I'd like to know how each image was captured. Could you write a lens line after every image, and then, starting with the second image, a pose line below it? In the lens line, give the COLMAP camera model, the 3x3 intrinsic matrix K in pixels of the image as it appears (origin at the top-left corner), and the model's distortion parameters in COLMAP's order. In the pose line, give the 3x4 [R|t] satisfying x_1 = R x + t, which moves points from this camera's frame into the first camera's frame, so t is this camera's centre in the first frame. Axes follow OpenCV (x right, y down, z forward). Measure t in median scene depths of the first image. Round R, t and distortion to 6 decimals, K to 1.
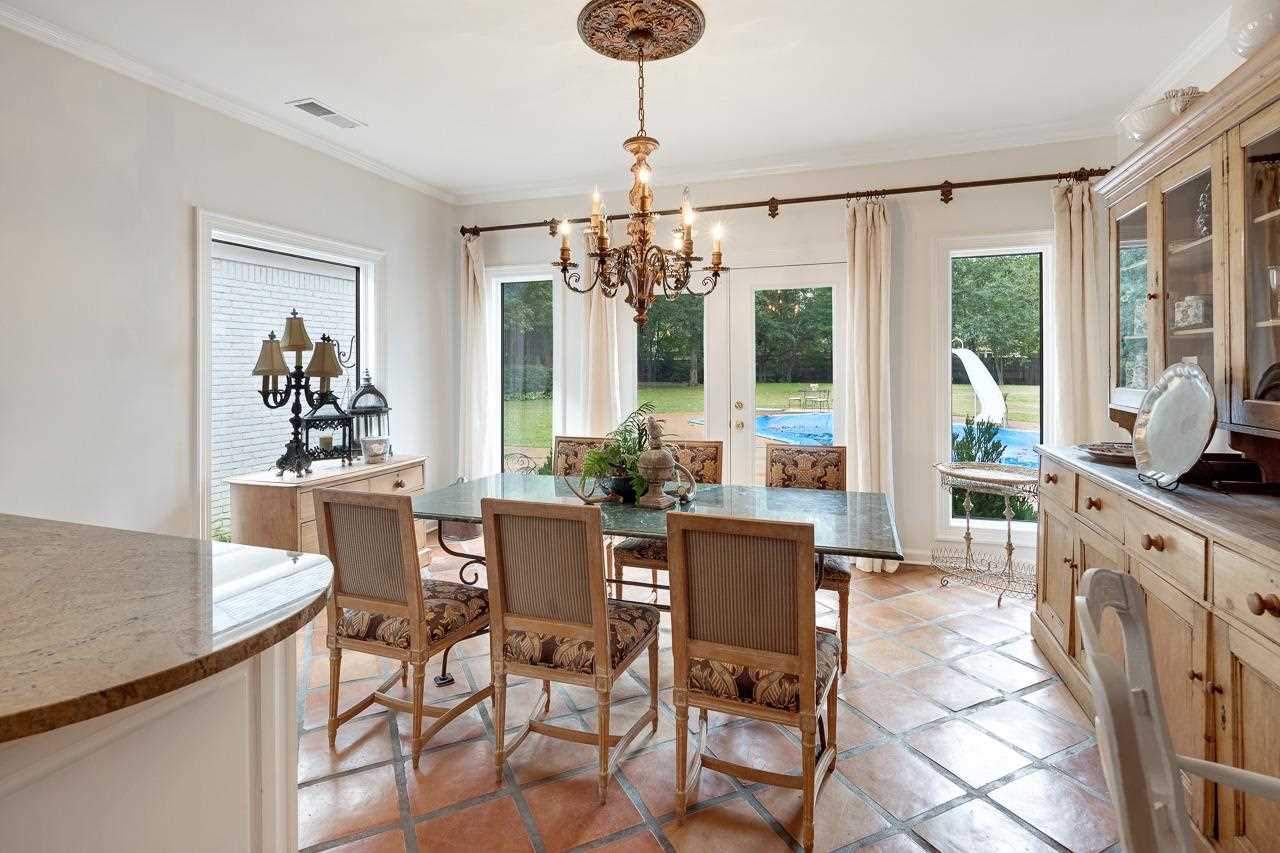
lens RADIAL K [[623.7, 0, 639.0], [0, 623.7, 371.1], [0, 0, 1]] dist [0.002421, 0.000140]
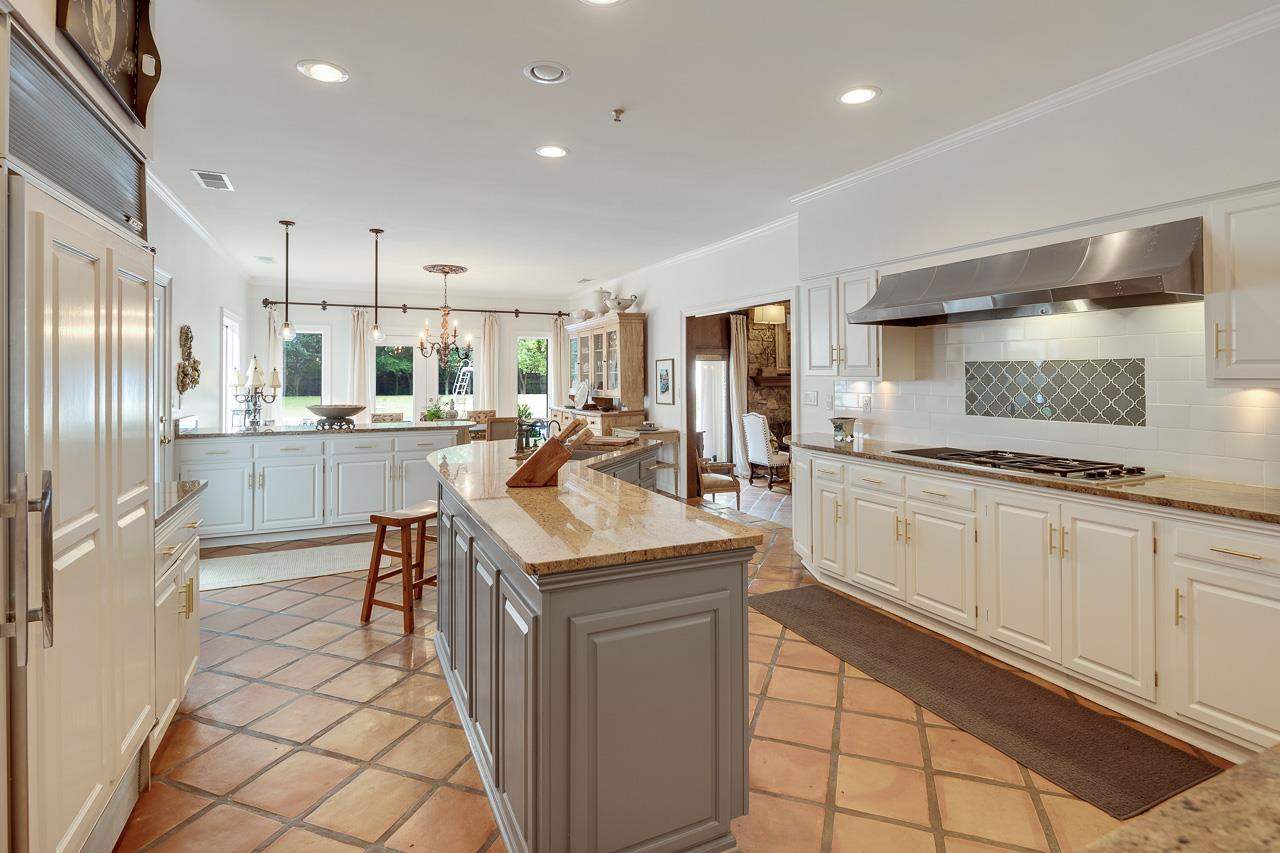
lens RADIAL K [[623.7, 0, 639.0], [0, 623.7, 371.1], [0, 0, 1]] dist [0.002421, 0.000140]
pose [[0.713456, 0.005869, 0.700675, -1.528968], [0.003210, 0.999927, -0.011644, -0.027759], [-0.700692, 0.010556, 0.713385, -1.913882]]
